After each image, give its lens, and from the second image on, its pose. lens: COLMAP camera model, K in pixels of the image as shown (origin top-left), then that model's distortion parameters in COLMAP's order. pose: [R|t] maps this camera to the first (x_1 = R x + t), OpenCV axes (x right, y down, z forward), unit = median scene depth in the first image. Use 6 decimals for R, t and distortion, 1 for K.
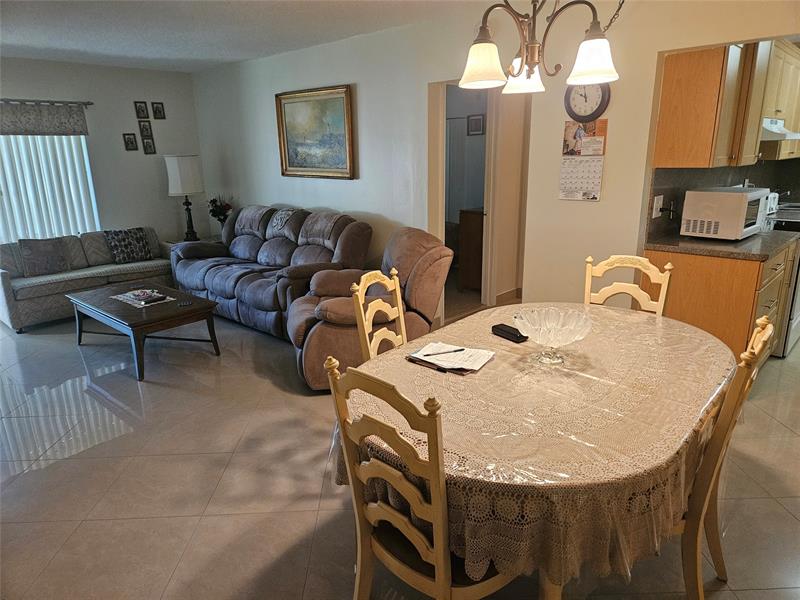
lens RADIAL K [[535.2, 0, 399.5], [0, 535.2, 297.9], [0, 0, 1]] dist [0.081715, -0.073132]
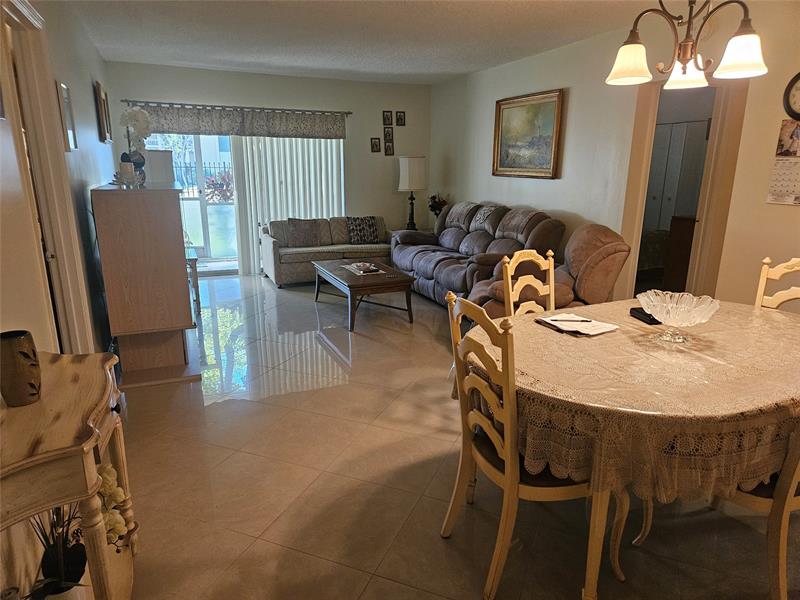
lens RADIAL K [[535.2, 0, 400.0], [0, 535.2, 304.2], [0, 0, 1]] dist [0.081715, -0.073132]
pose [[0.911328, 0.127654, -0.391389, 0.115385], [-0.129898, 0.991308, 0.020862, 0.053660], [0.390650, 0.031828, 0.919989, -0.109471]]
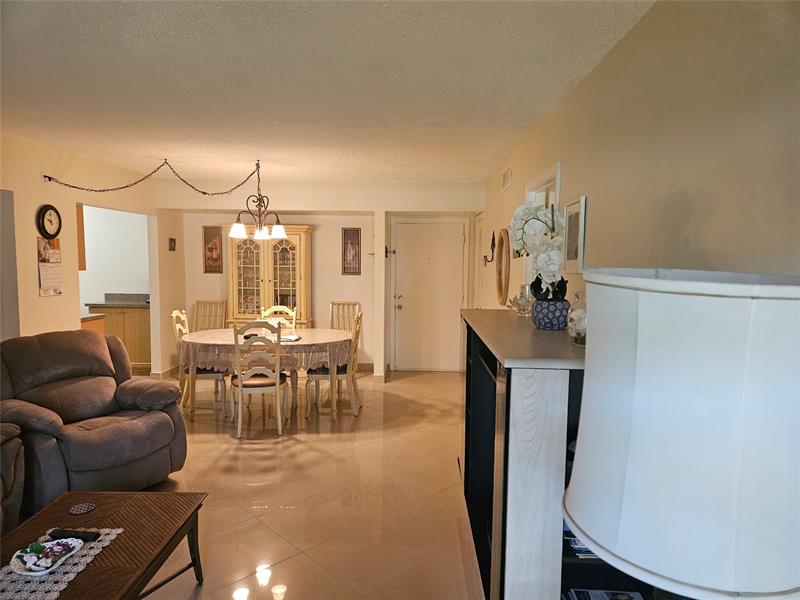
lens RADIAL K [[535.2, 0, 403.5], [0, 535.2, 301.7], [0, 0, 1]] dist [0.081715, -0.073132]
pose [[-0.675785, -0.043227, 0.735830, -1.226192], [0.199624, 0.950239, 0.239157, -0.314644], [-0.709552, 0.308508, -0.633528, 1.246058]]
